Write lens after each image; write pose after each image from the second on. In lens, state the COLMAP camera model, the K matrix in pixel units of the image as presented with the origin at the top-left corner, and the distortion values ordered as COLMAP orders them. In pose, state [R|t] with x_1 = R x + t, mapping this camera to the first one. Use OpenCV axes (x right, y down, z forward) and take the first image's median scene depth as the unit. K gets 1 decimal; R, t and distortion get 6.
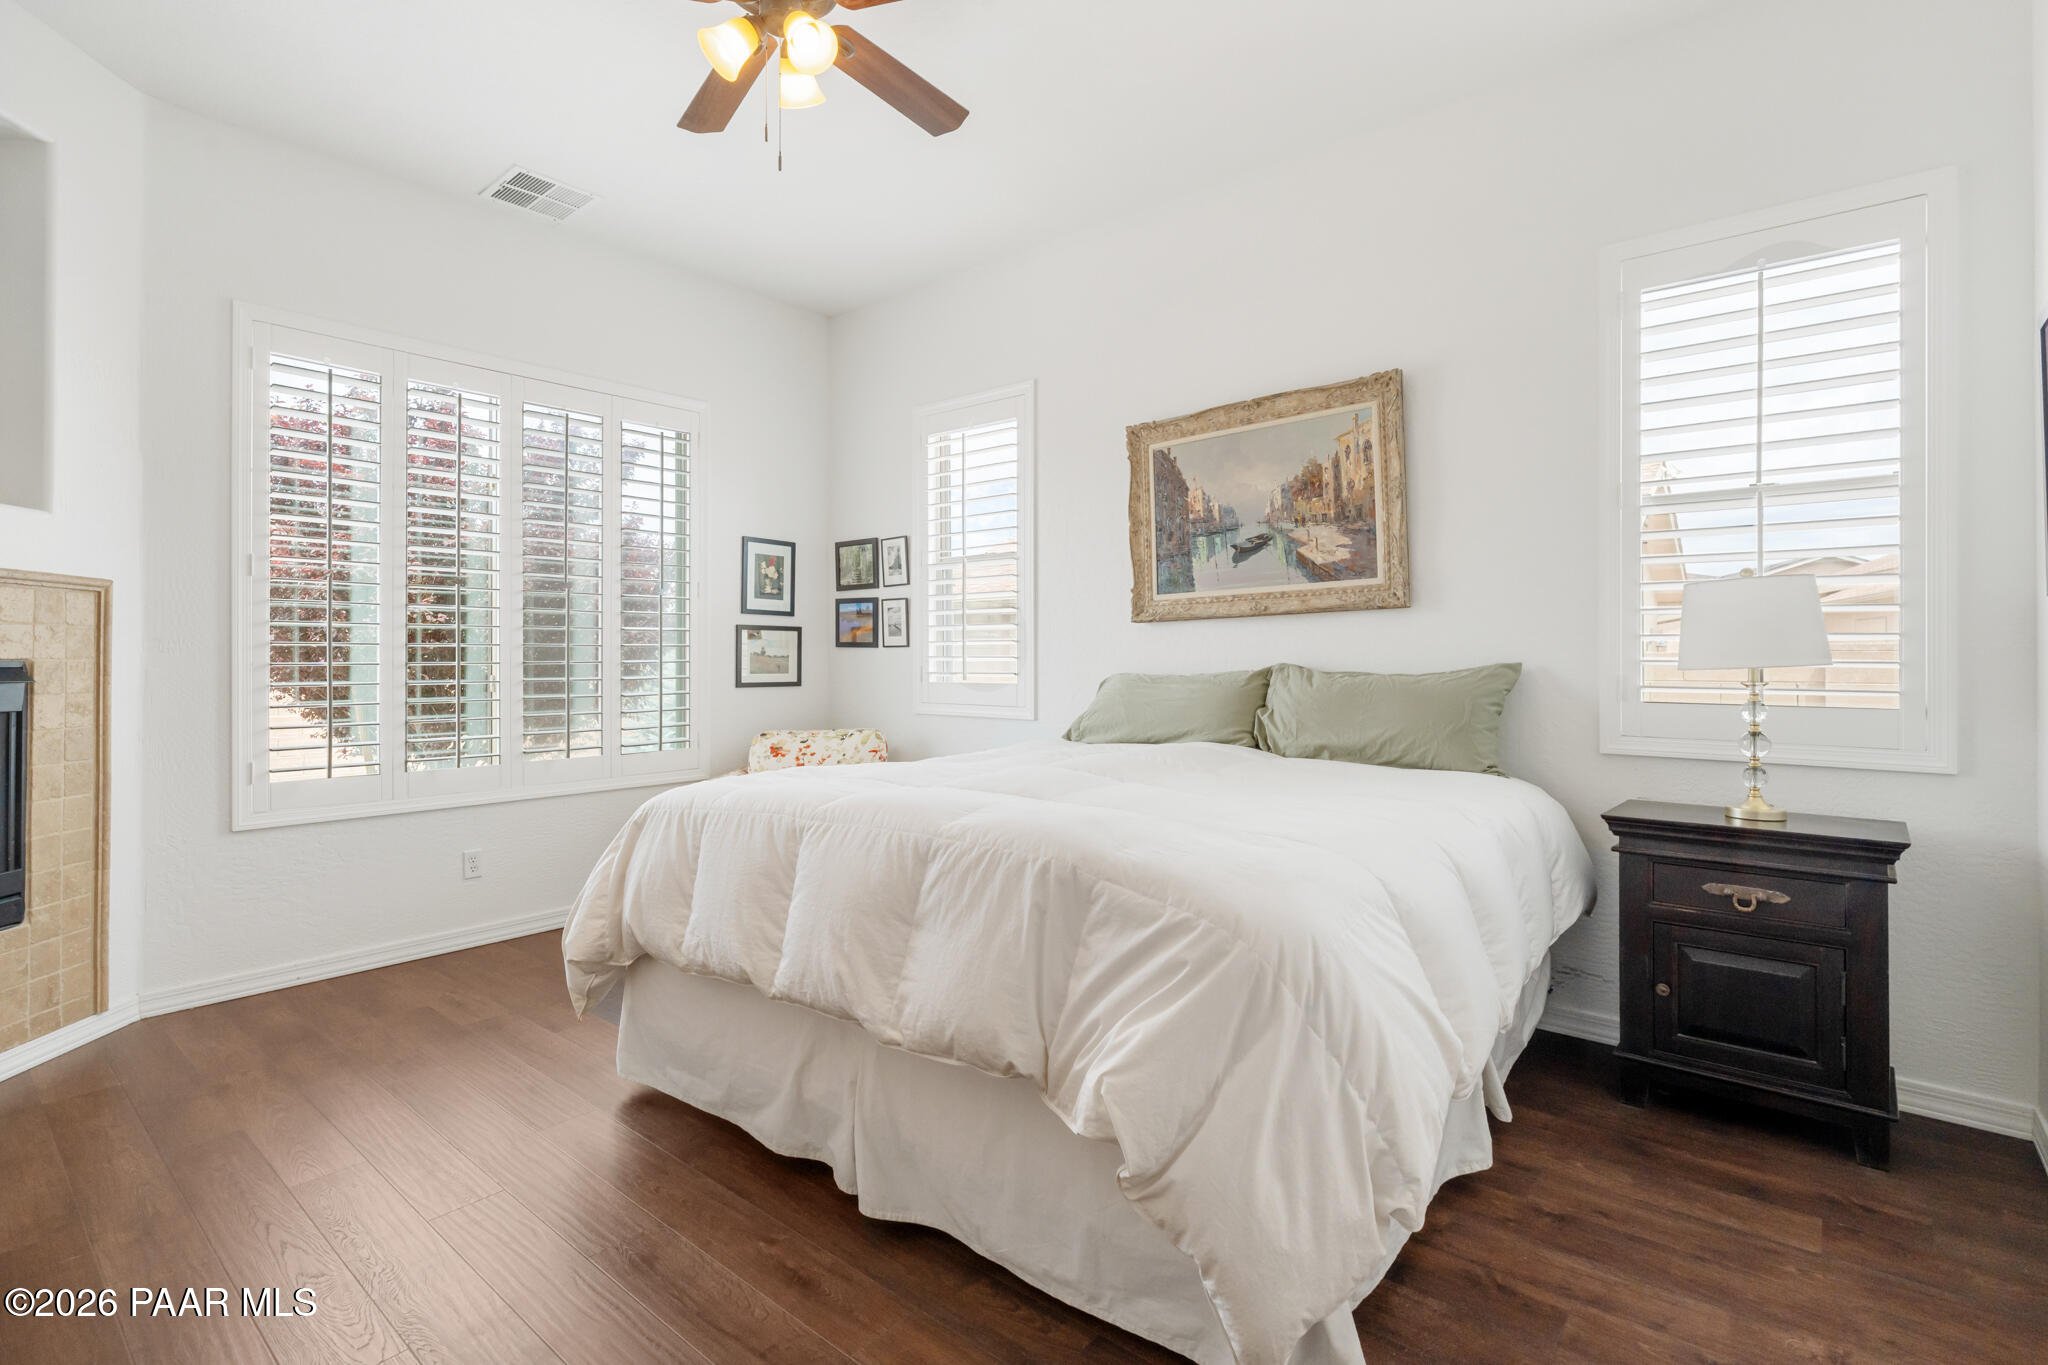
lens RADIAL K [[979.4, 0, 1025.1], [0, 979.4, 657.2], [0, 0, 1]] dist [0.000177, 0.000034]
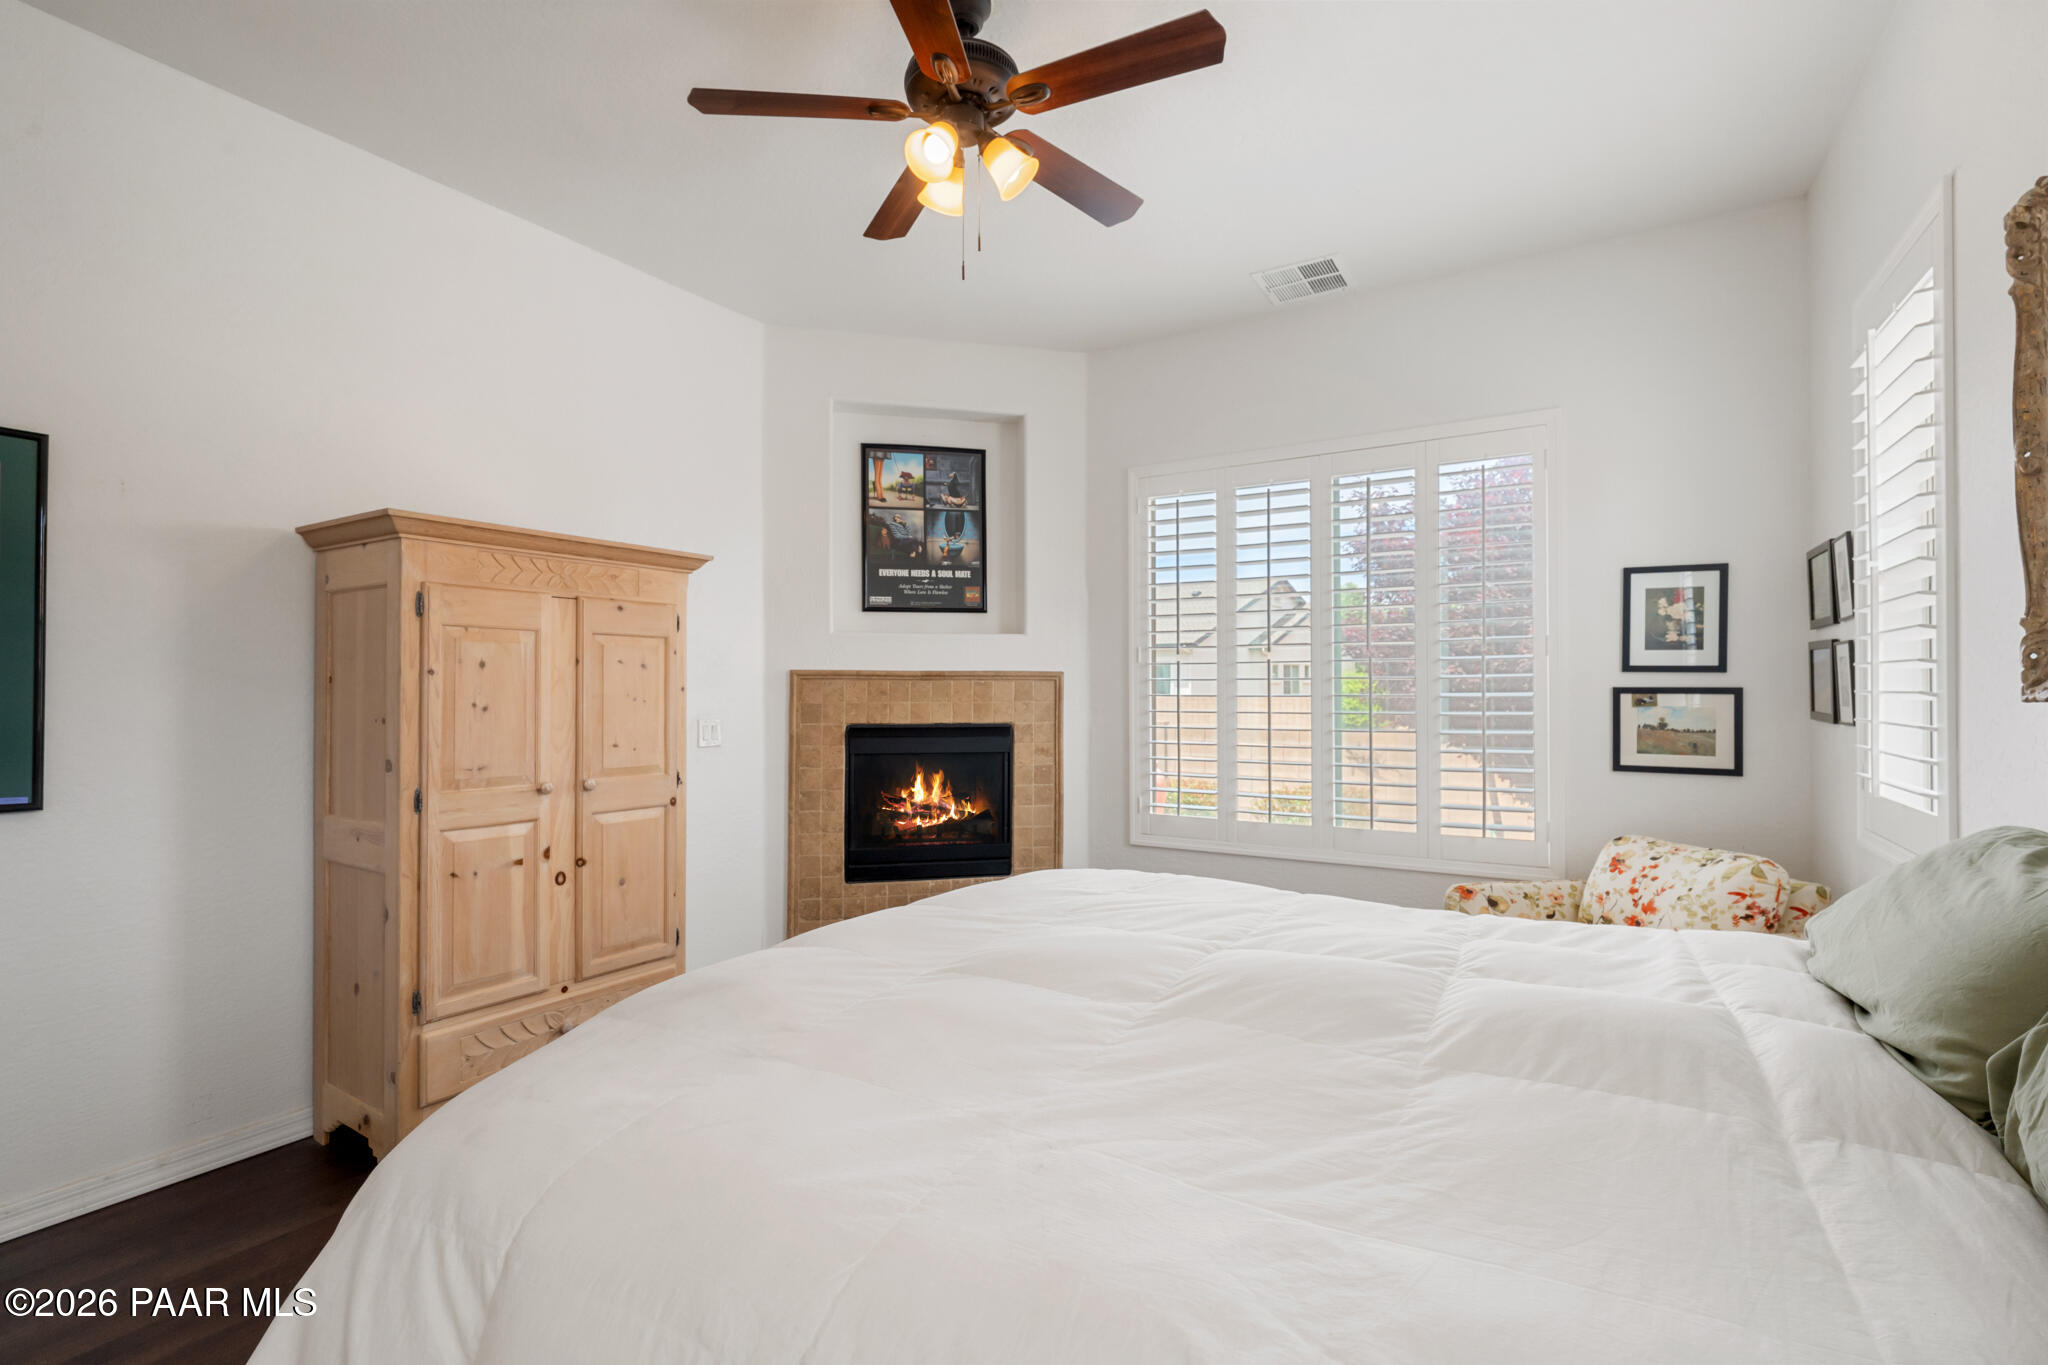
lens RADIAL K [[942.5, 0, 1017.6], [0, 942.5, 680.0], [0, 0, 1]] dist [-0.000788, -0.000131]
pose [[0.145330, -0.008098, -0.989350, 0.349295], [0.000850, 0.999967, -0.008060, -0.032748], [0.989383, 0.000331, 0.145332, 0.437315]]
